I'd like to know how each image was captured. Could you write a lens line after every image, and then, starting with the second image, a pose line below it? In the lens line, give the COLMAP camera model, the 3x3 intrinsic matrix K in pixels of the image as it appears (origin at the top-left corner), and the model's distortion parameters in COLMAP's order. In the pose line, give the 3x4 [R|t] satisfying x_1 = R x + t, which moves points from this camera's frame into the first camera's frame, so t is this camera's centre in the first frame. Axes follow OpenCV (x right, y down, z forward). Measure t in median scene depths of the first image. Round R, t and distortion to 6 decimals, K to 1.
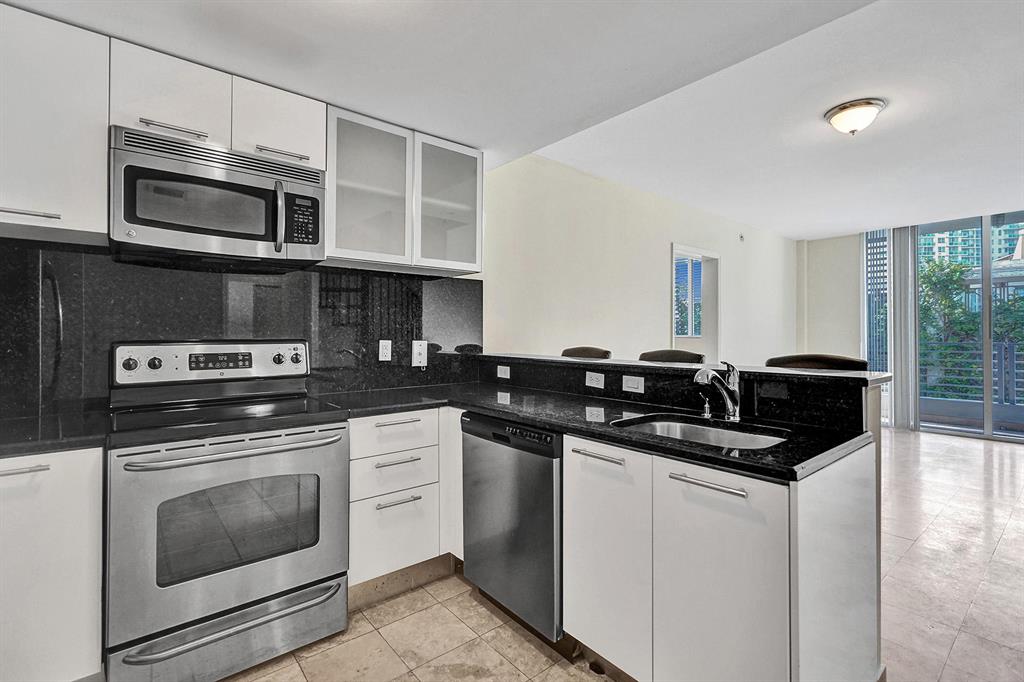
lens RADIAL K [[469.2, 0, 515.7], [0, 469.2, 329.9], [0, 0, 1]] dist [-0.012028, 0.003520]
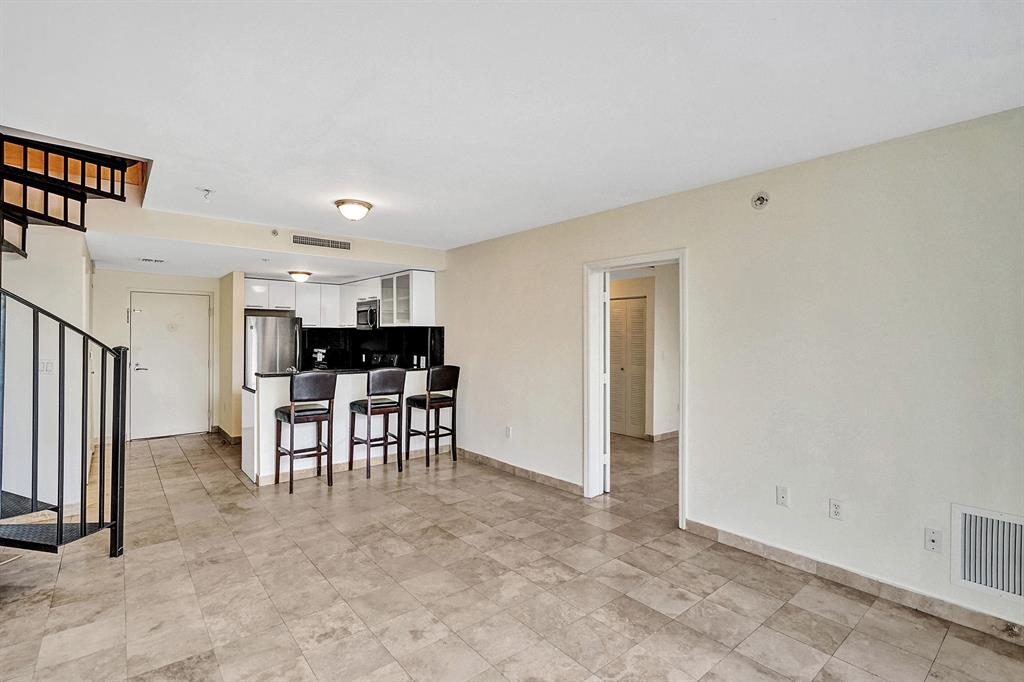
lens RADIAL K [[469.2, 0, 511.1], [0, 469.2, 335.9], [0, 0, 1]] dist [-0.012028, 0.003520]
pose [[0.013174, -0.001764, -0.999912, 2.728139], [-0.000545, 0.999998, -0.001772, -0.095005], [0.999913, 0.000568, 0.013173, 1.850220]]
